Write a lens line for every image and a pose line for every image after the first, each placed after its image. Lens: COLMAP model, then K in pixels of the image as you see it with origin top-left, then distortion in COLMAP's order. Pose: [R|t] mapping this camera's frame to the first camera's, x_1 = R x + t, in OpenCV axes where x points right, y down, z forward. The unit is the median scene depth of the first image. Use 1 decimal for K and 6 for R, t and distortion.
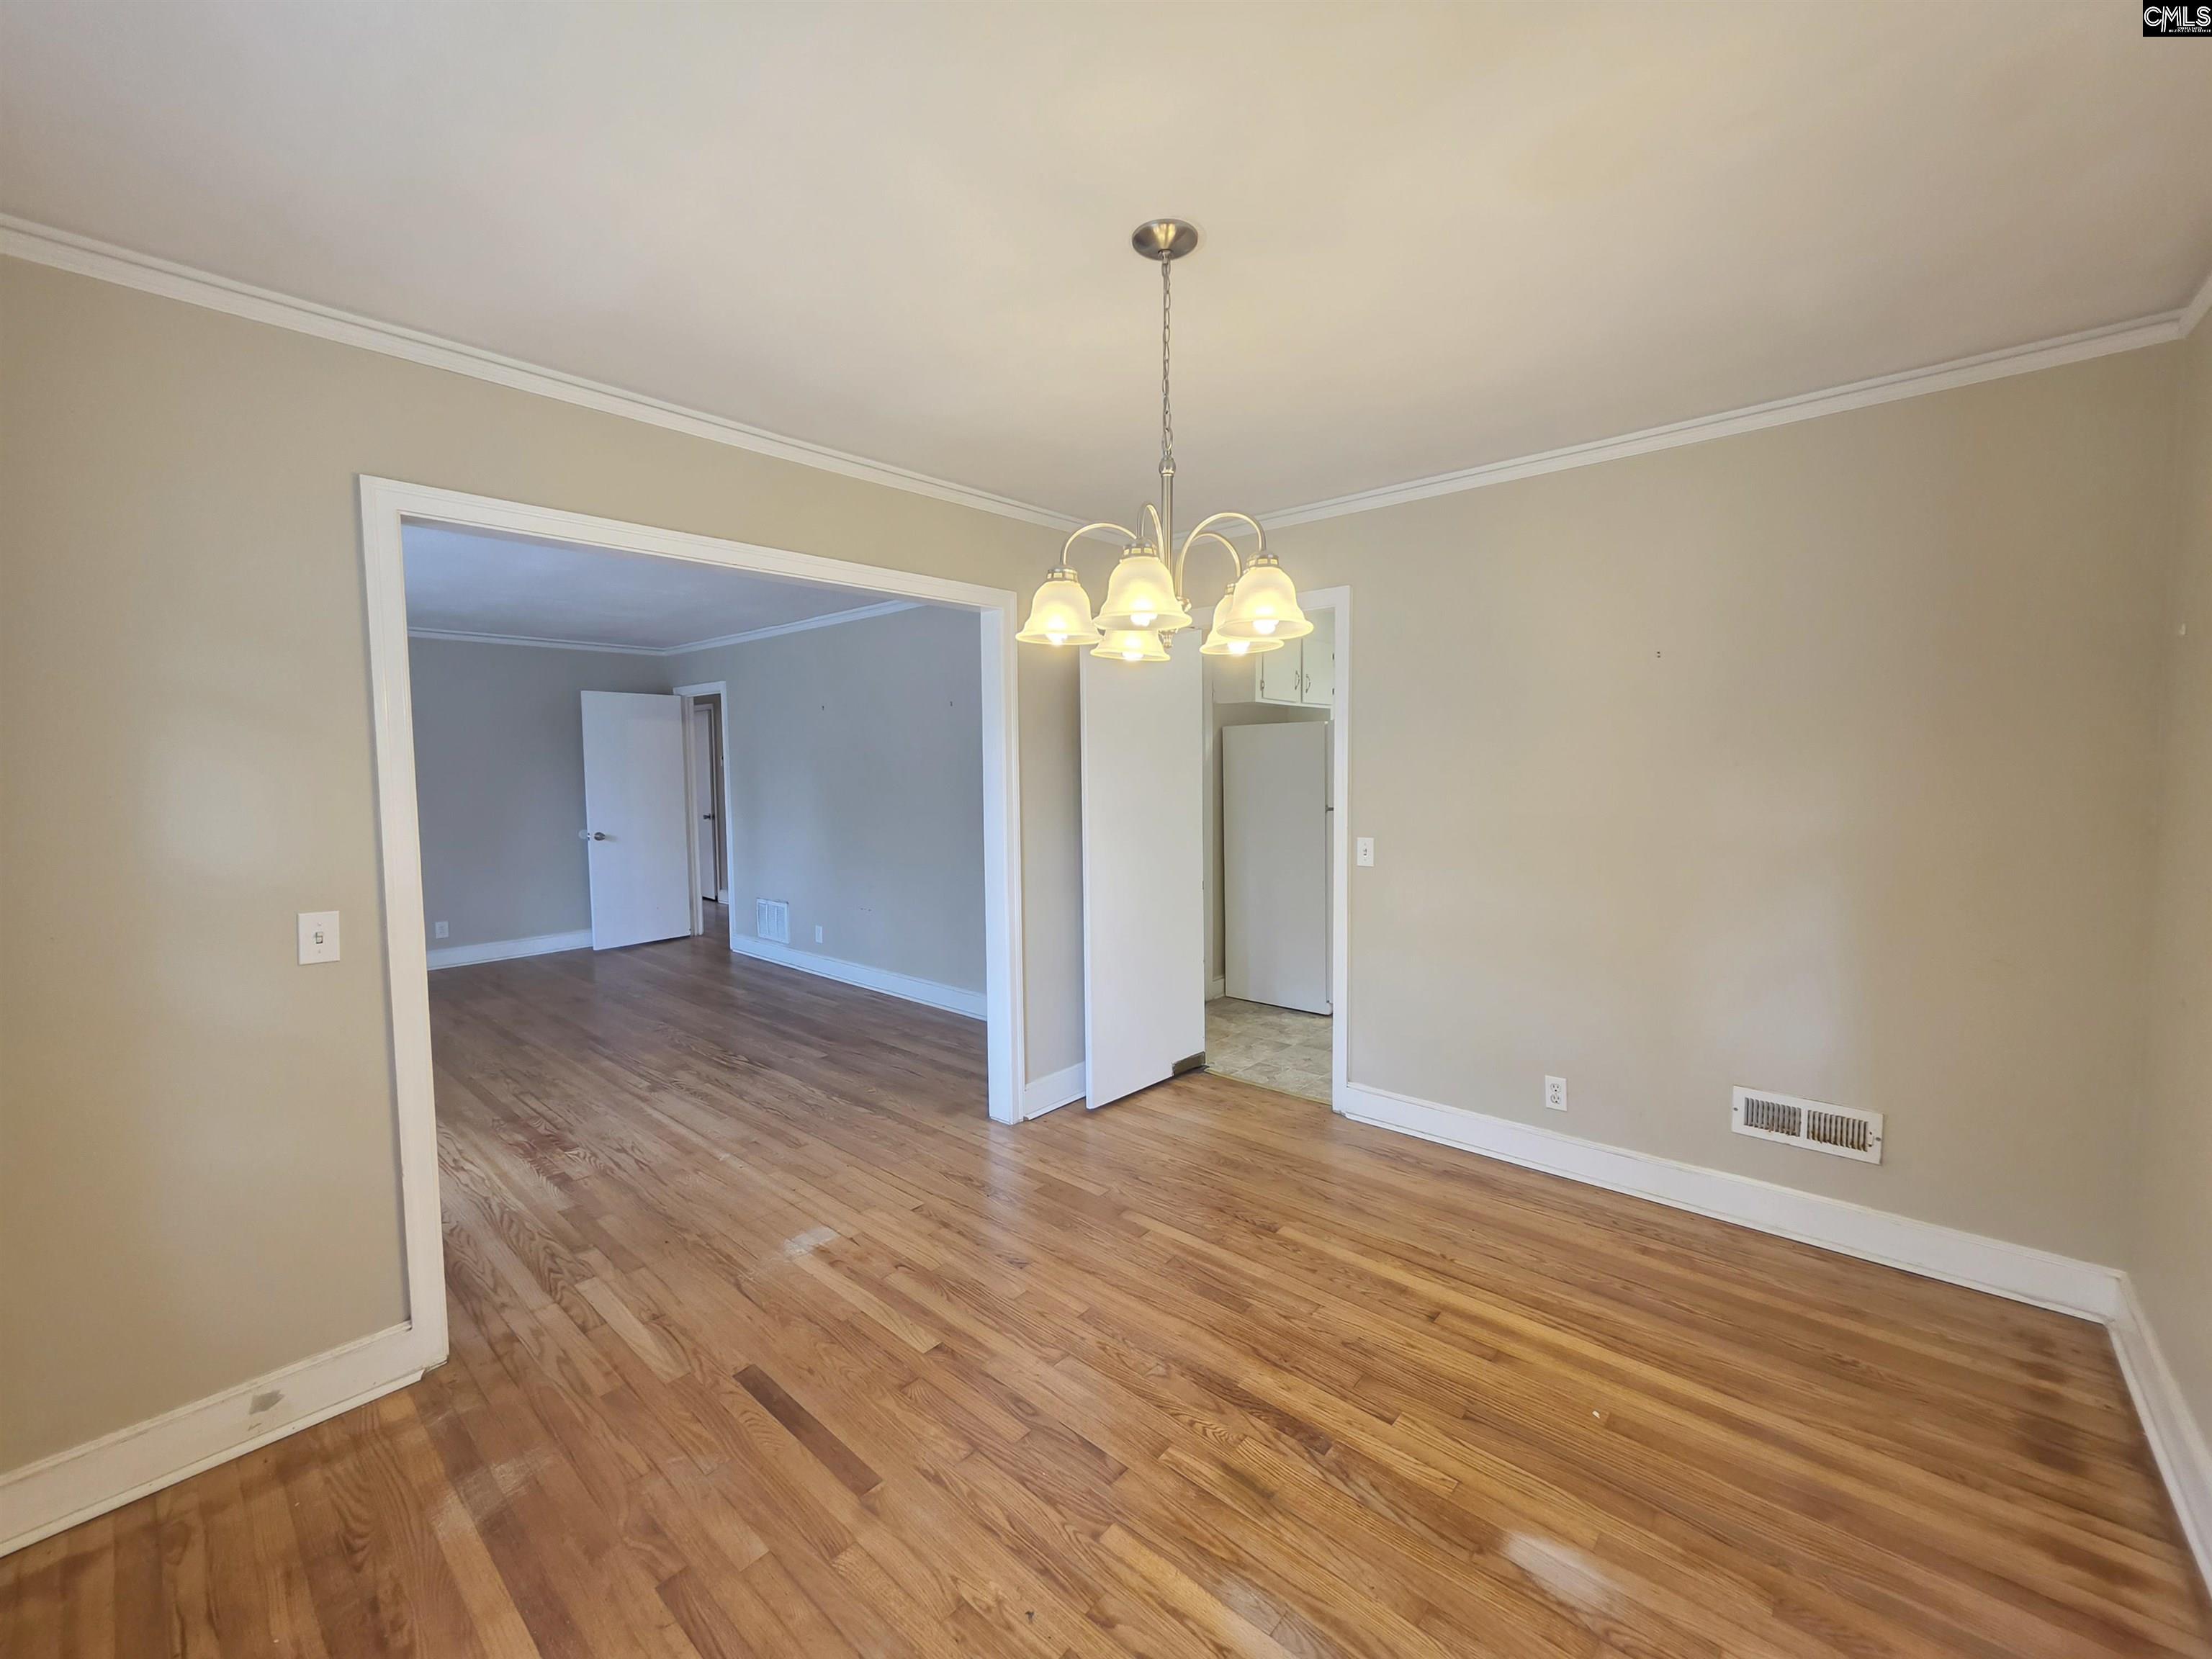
lens RADIAL K [[901.0, 0, 1130.1], [0, 901.0, 820.9], [0, 0, 1]] dist [-0.011914, -0.000138]
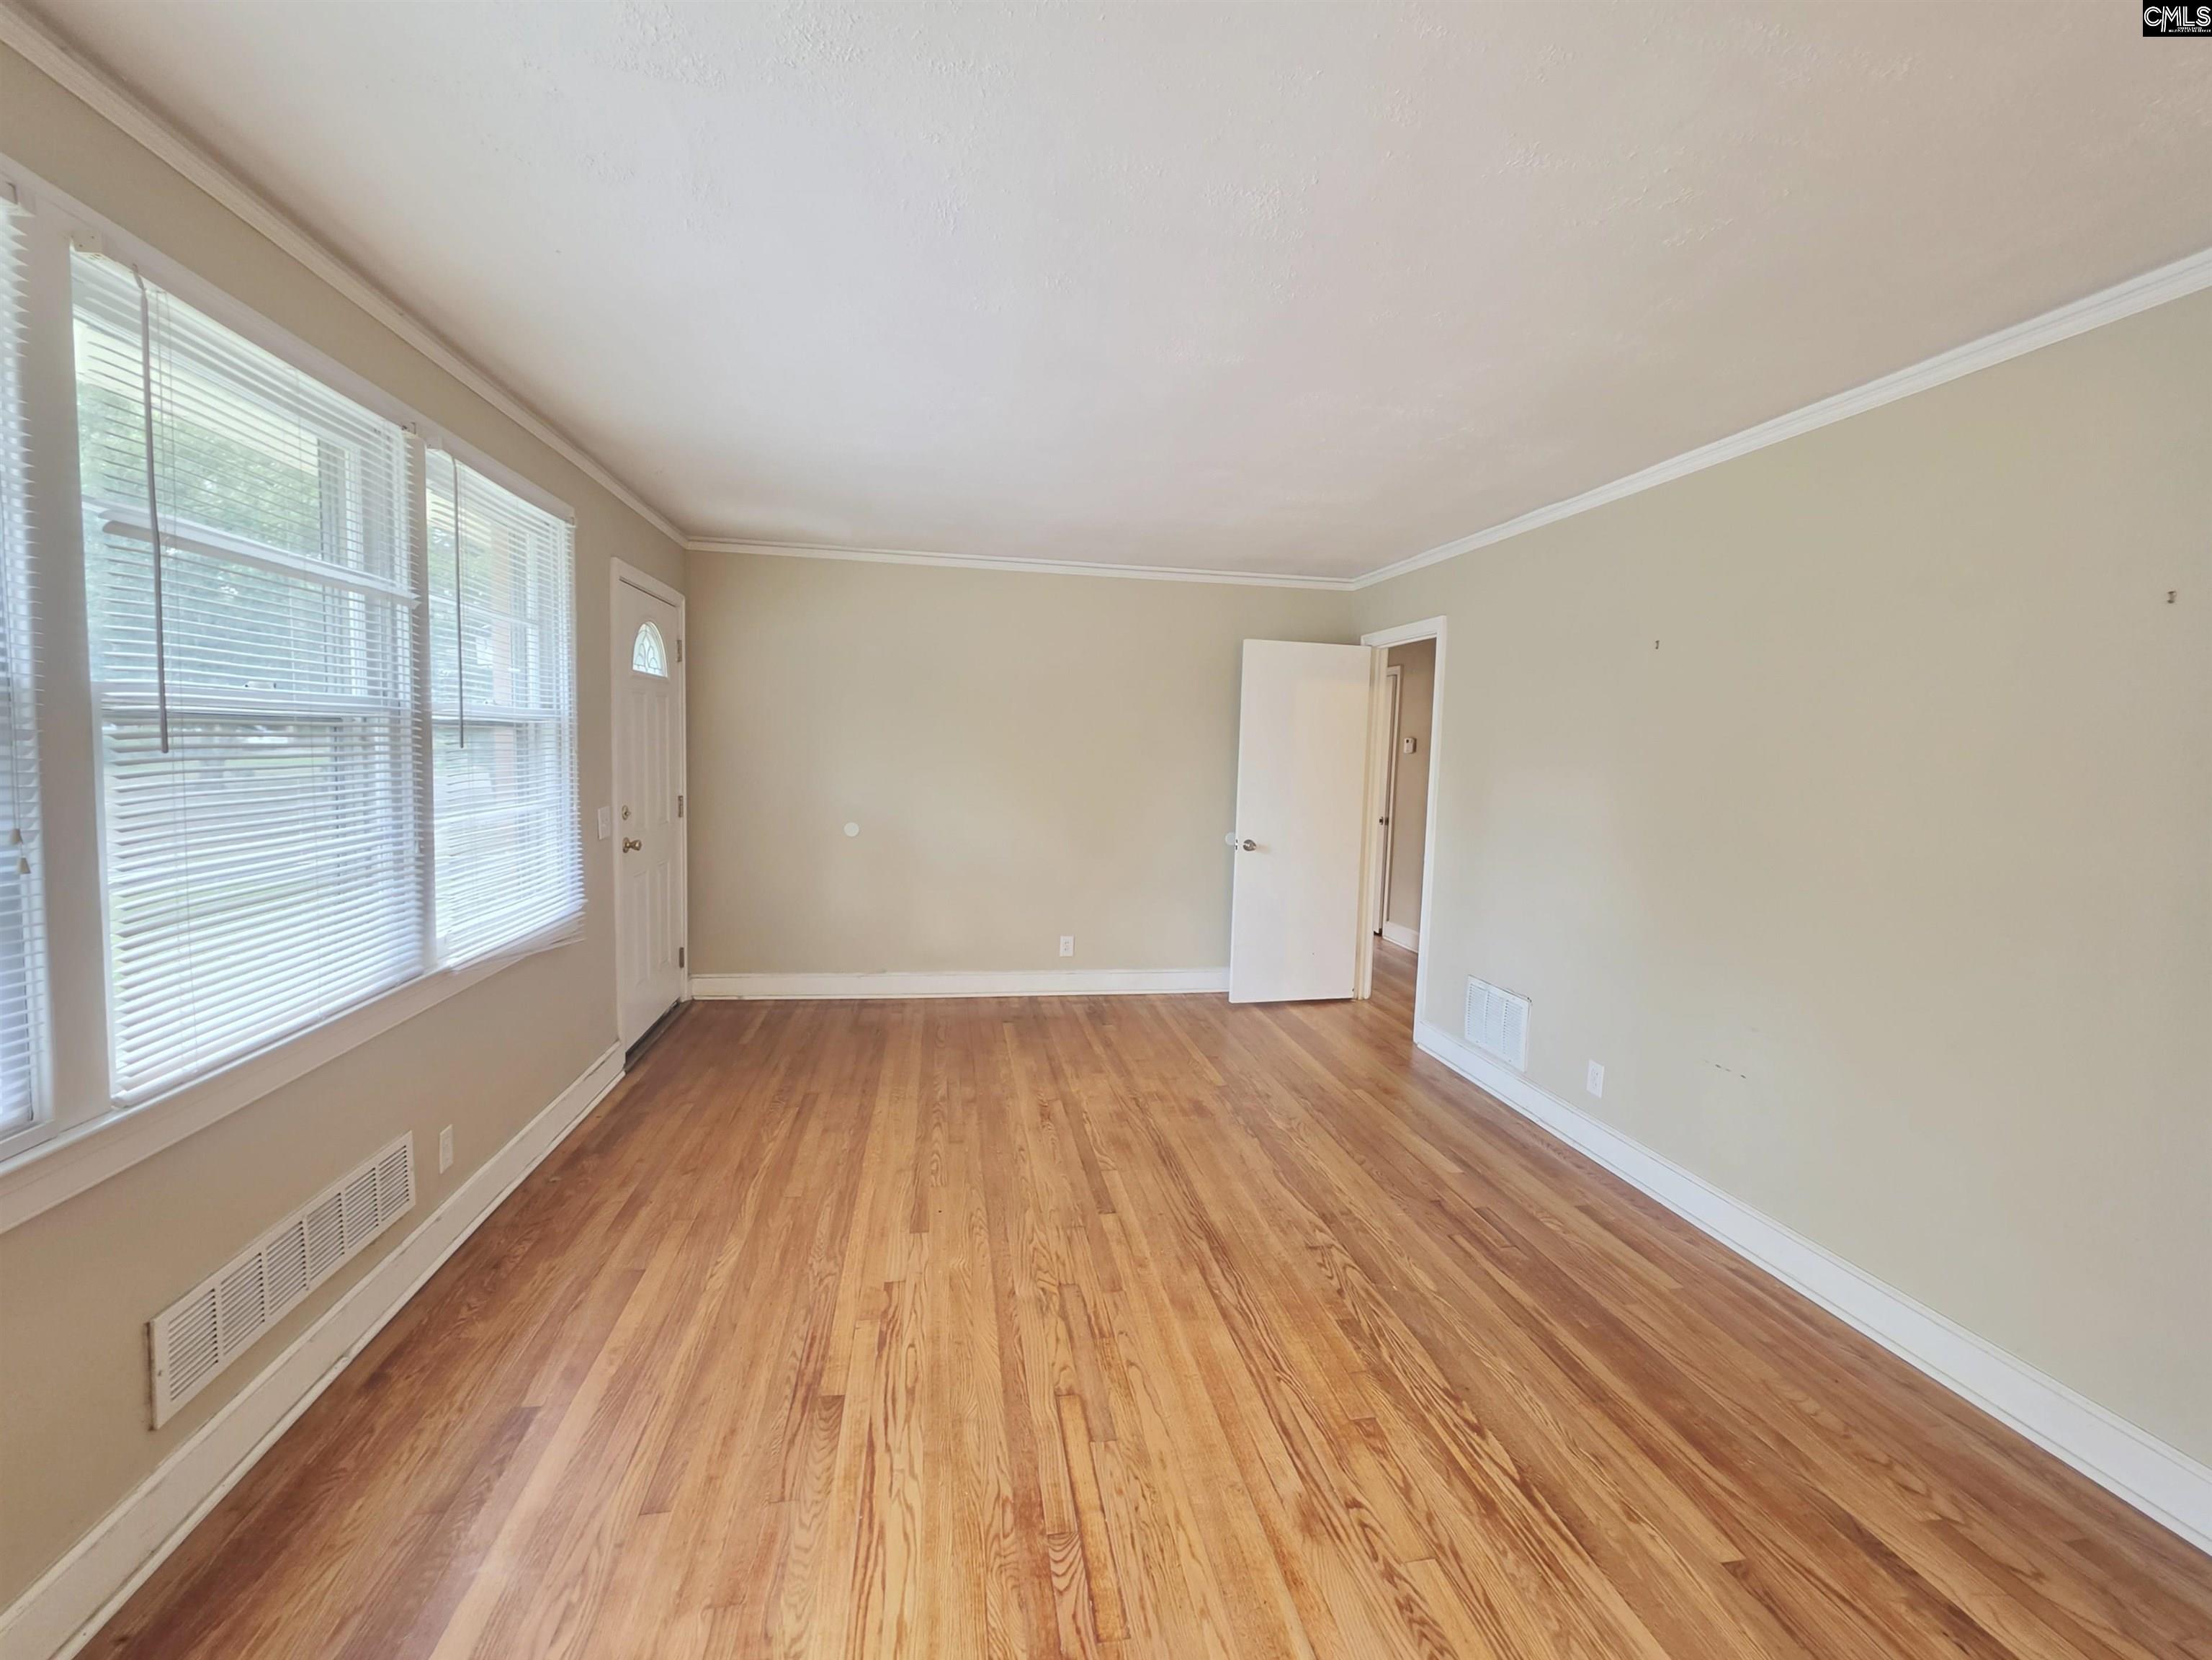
lens RADIAL K [[901.1, 0, 1115.9], [0, 901.1, 822.8], [0, 0, 1]] dist [-0.011914, -0.000138]
pose [[0.773738, 0.086149, -0.627621, -0.307631], [-0.076708, 0.996161, 0.042170, -0.030577], [0.628844, 0.015515, 0.777376, 0.513357]]
